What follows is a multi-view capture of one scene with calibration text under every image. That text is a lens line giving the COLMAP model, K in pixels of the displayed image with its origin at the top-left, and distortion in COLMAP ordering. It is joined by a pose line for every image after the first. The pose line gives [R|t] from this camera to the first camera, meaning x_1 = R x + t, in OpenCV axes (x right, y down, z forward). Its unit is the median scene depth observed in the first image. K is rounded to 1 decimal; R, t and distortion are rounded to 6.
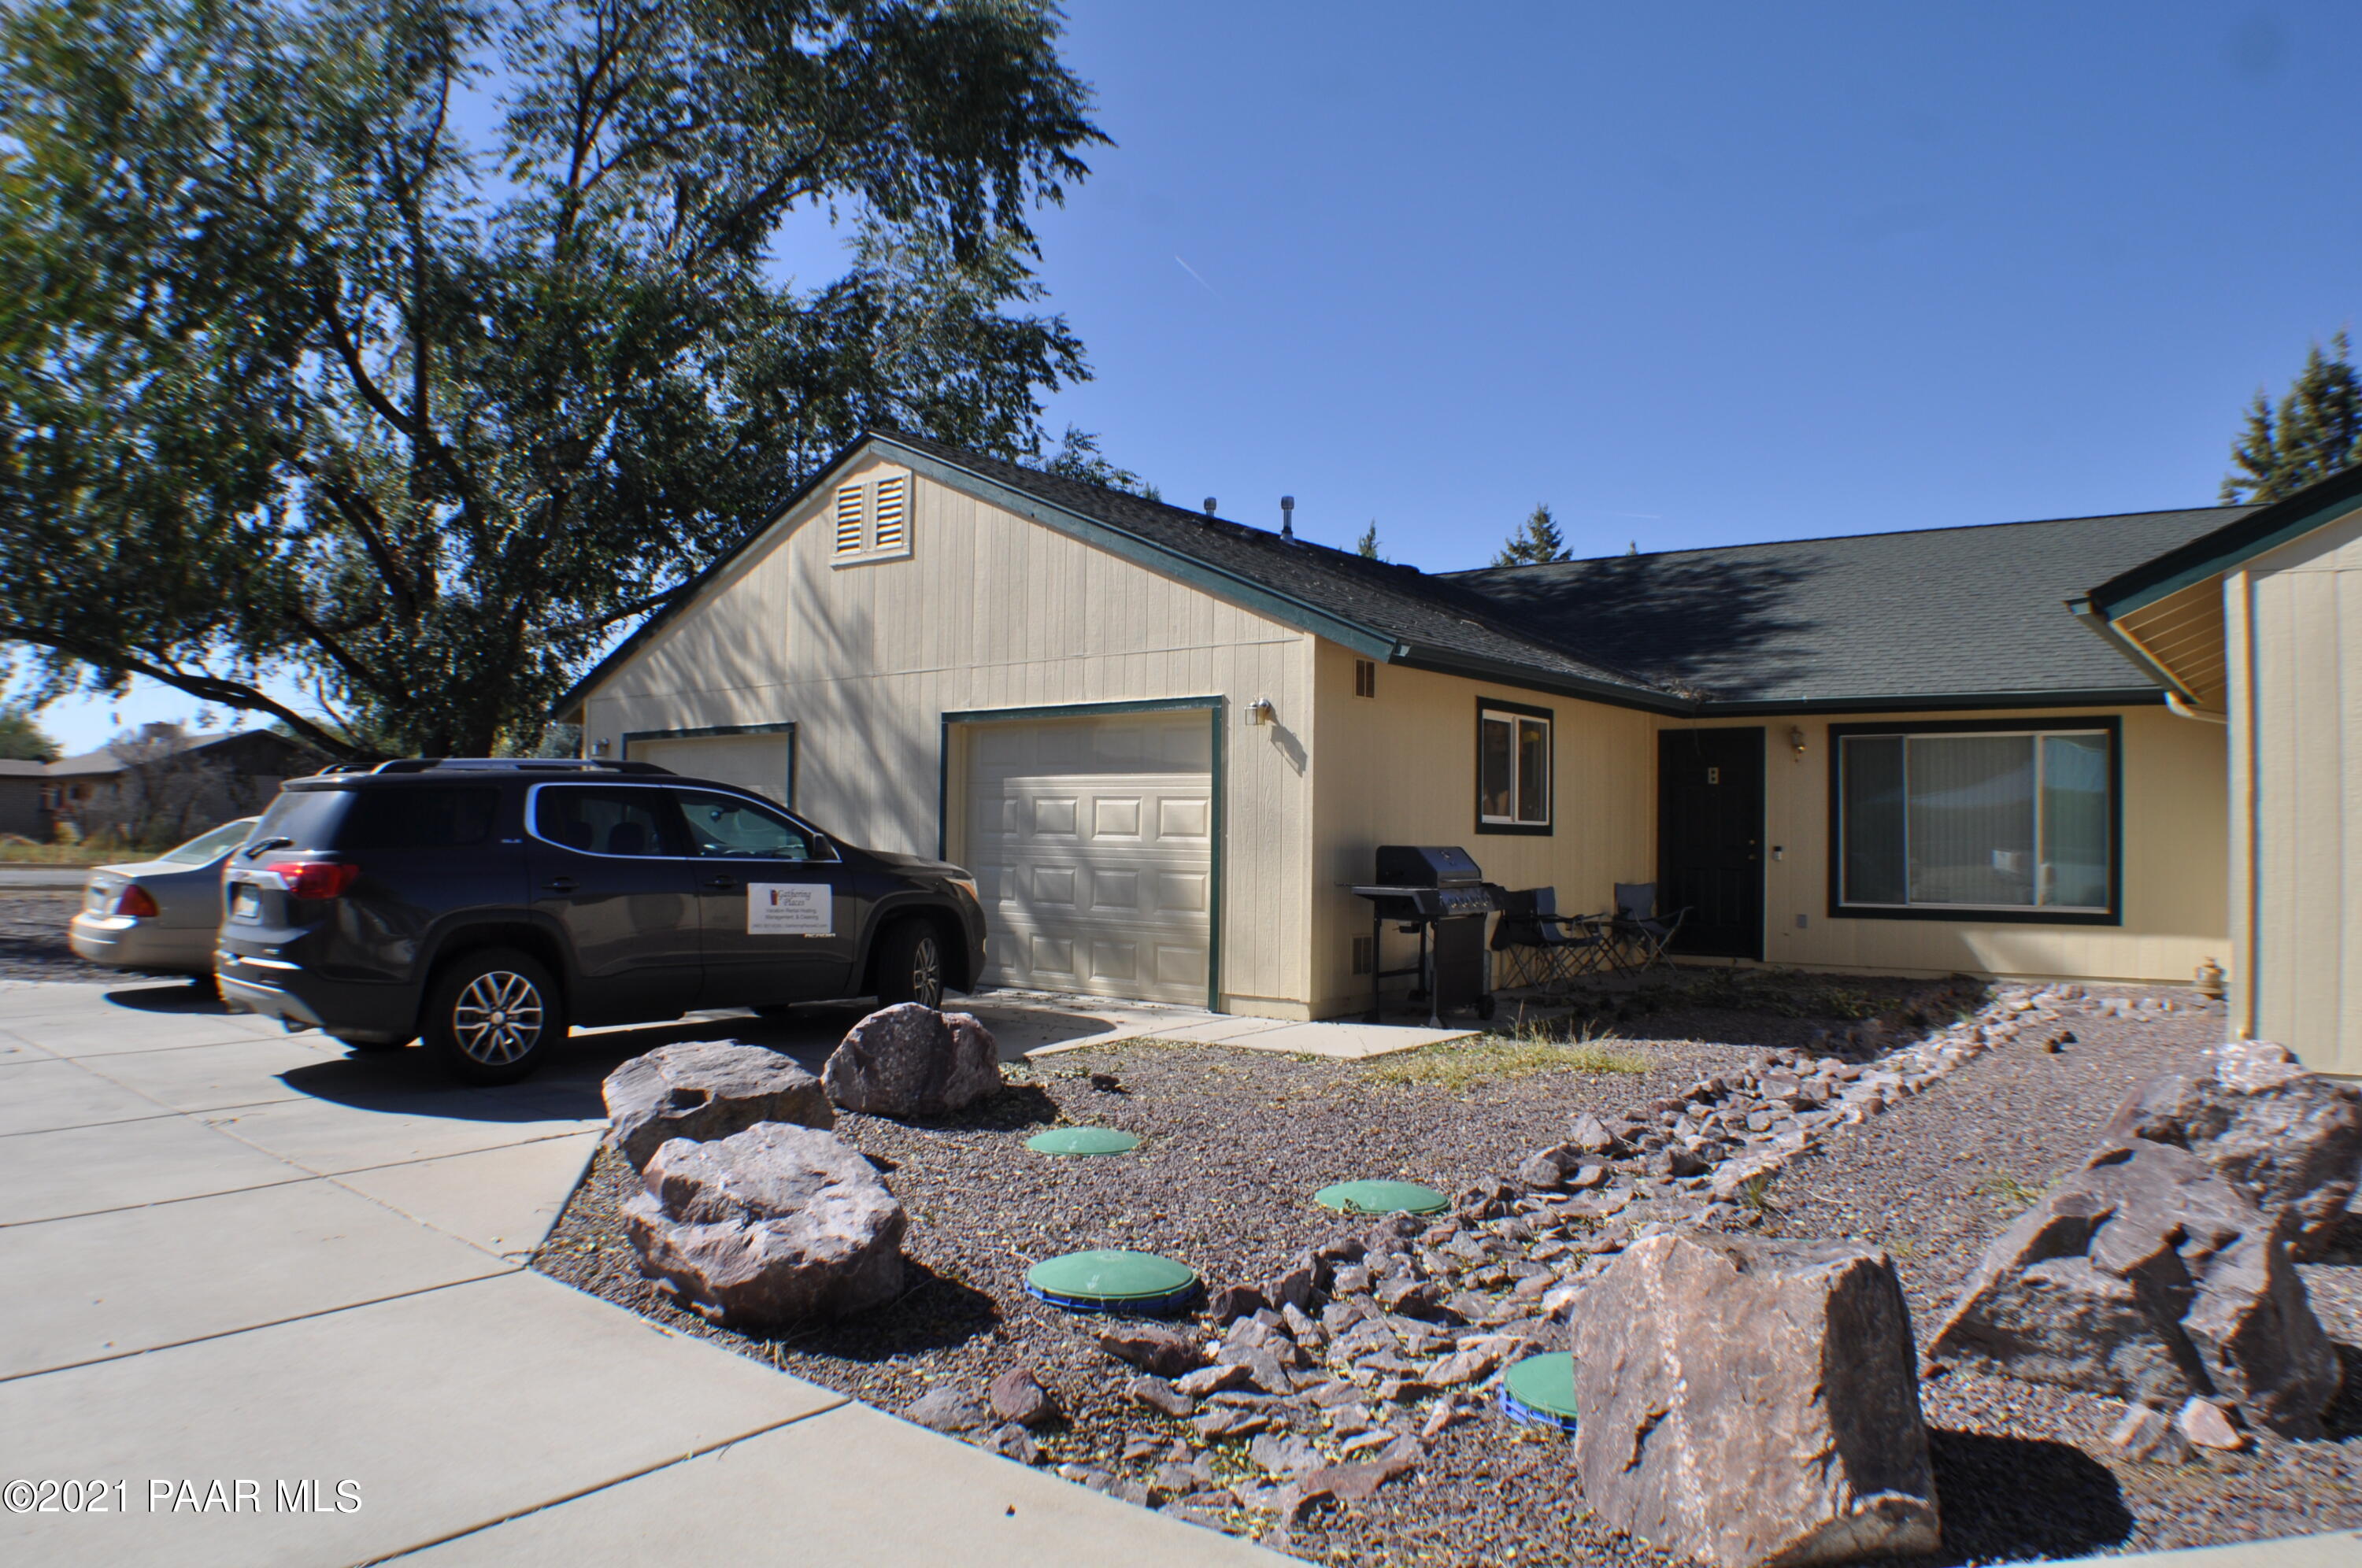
lens RADIAL K [[1666.1, 0, 1203.6], [0, 1666.1, 803.1], [0, 0, 1]] dist [-0.151956, 0.011467]
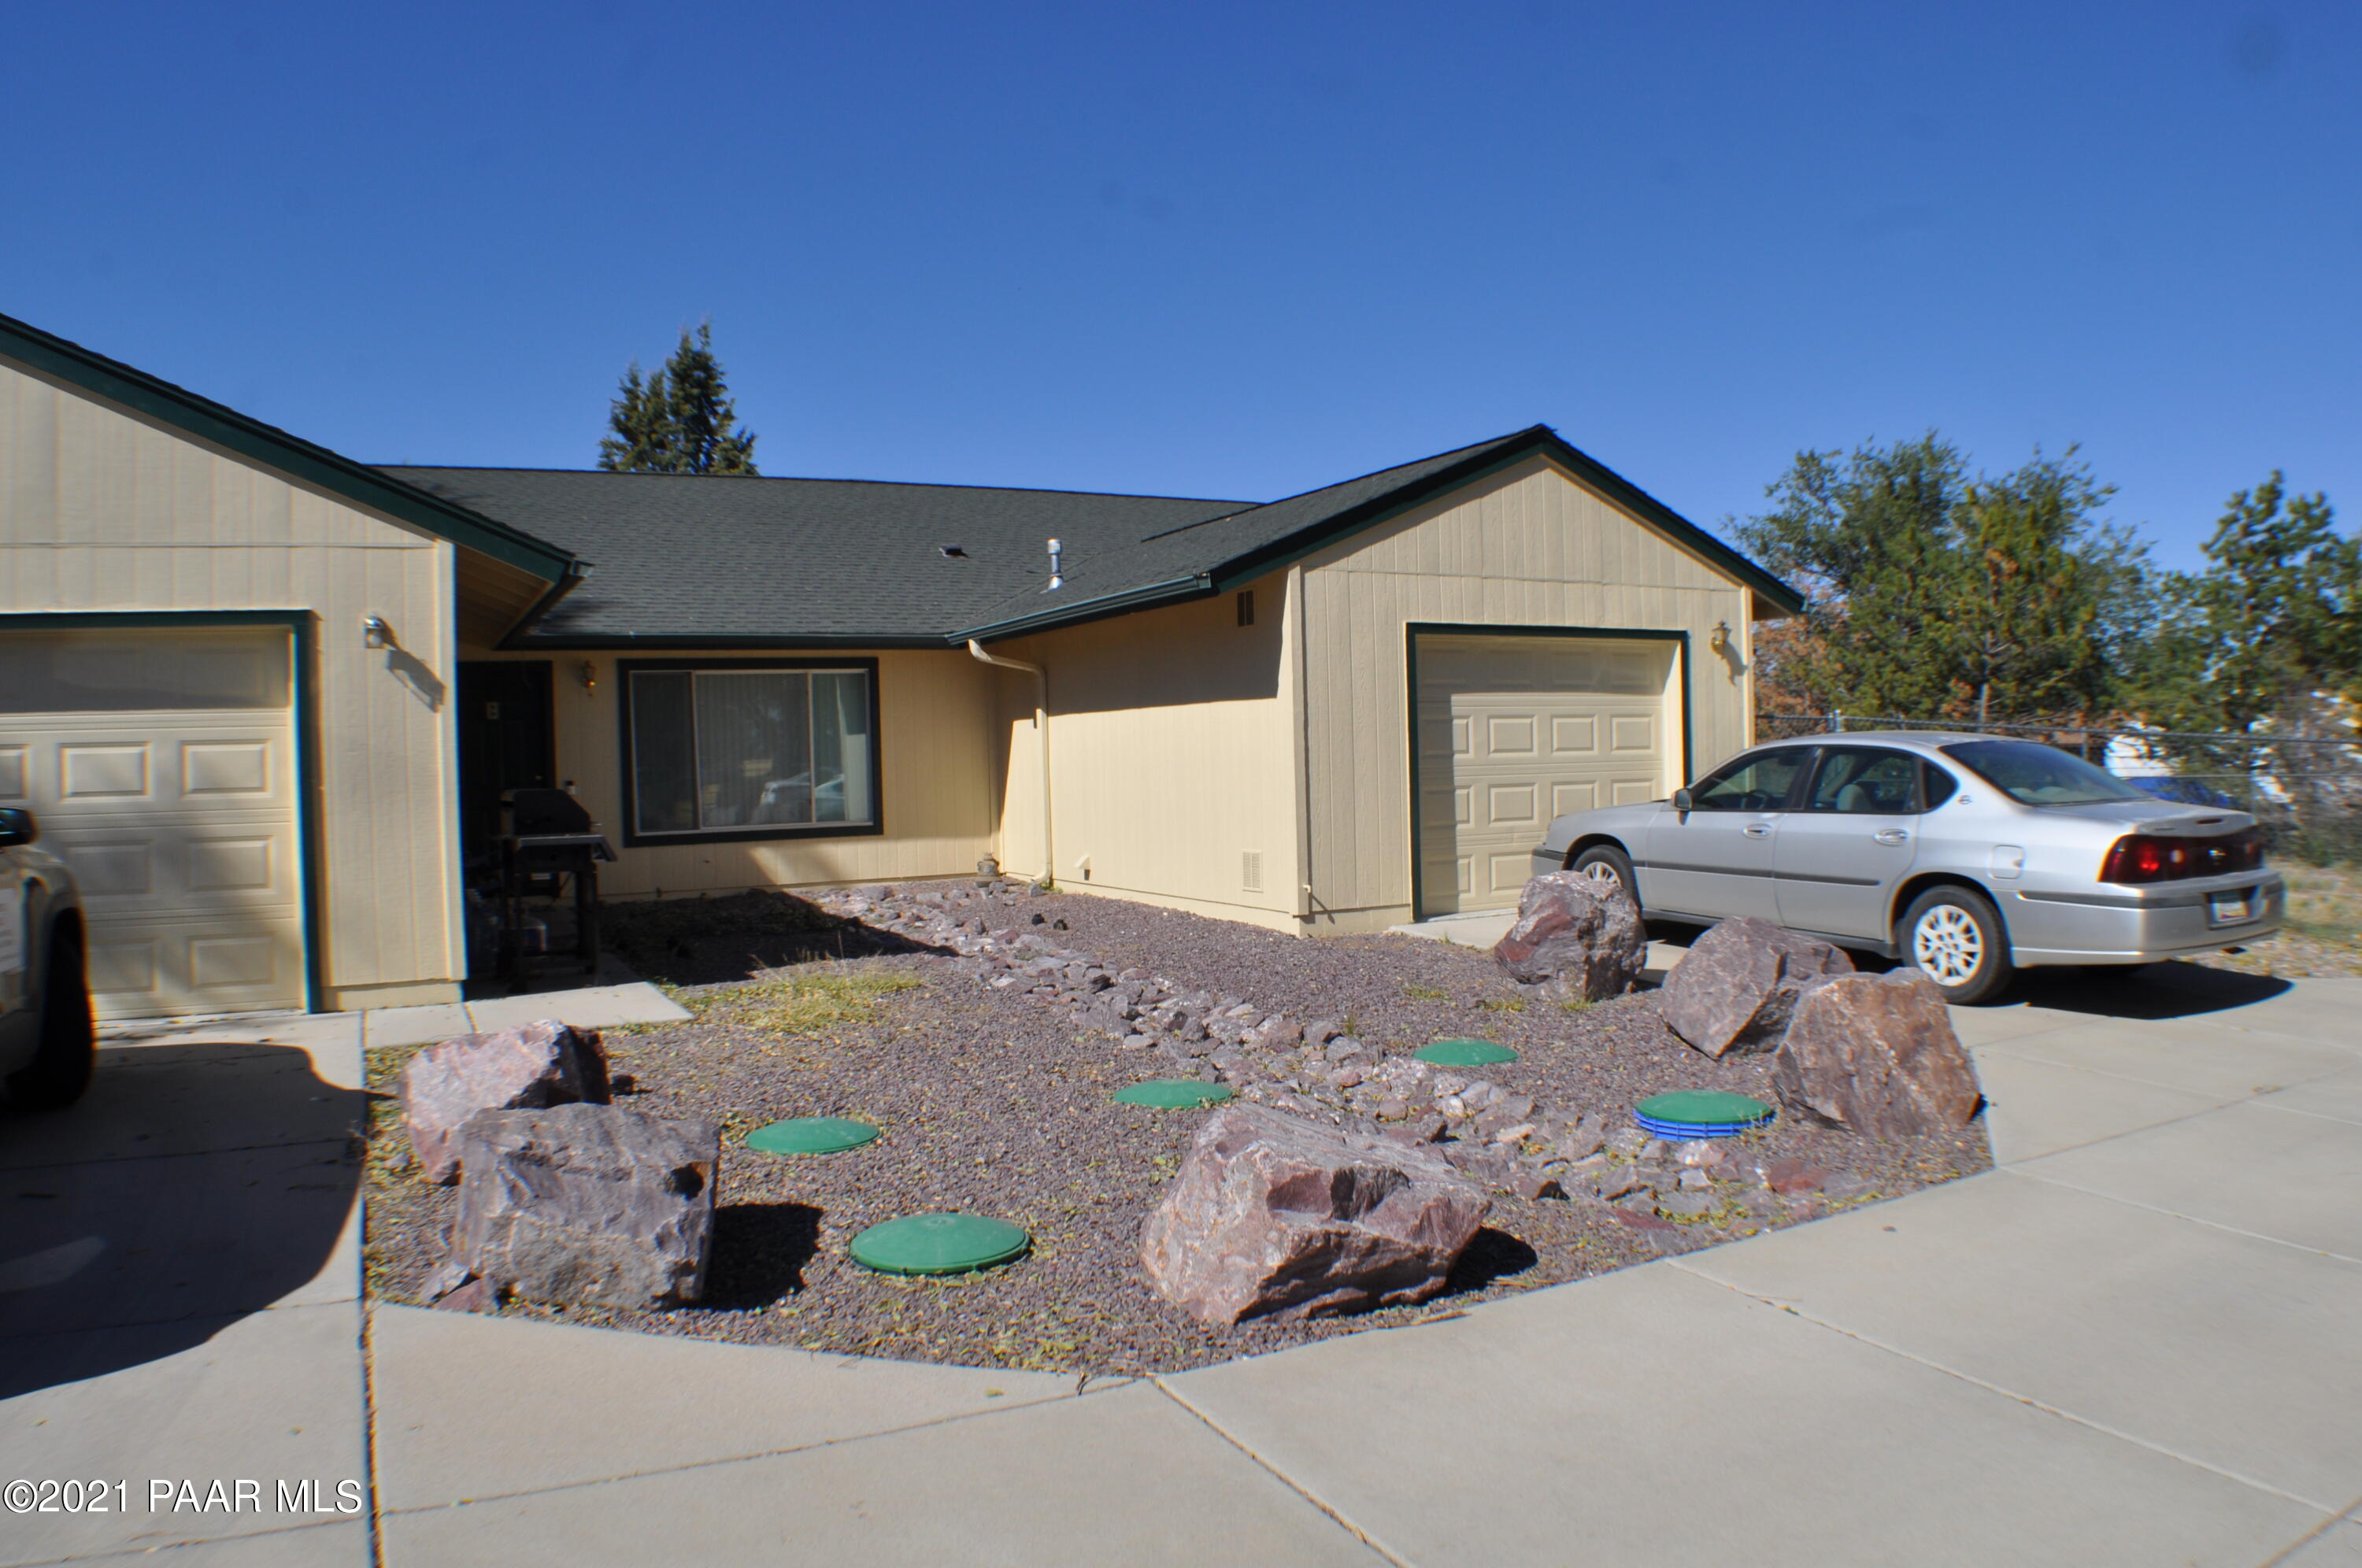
lens RADIAL K [[1666.1, 0, 1203.6], [0, 1666.1, 803.1], [0, 0, 1]] dist [-0.151956, 0.011467]
pose [[0.390406, -0.049990, 0.919284, -0.476191], [0.012221, 0.998718, 0.049119, -0.004550], [-0.920561, -0.007942, 0.390517, 0.297136]]
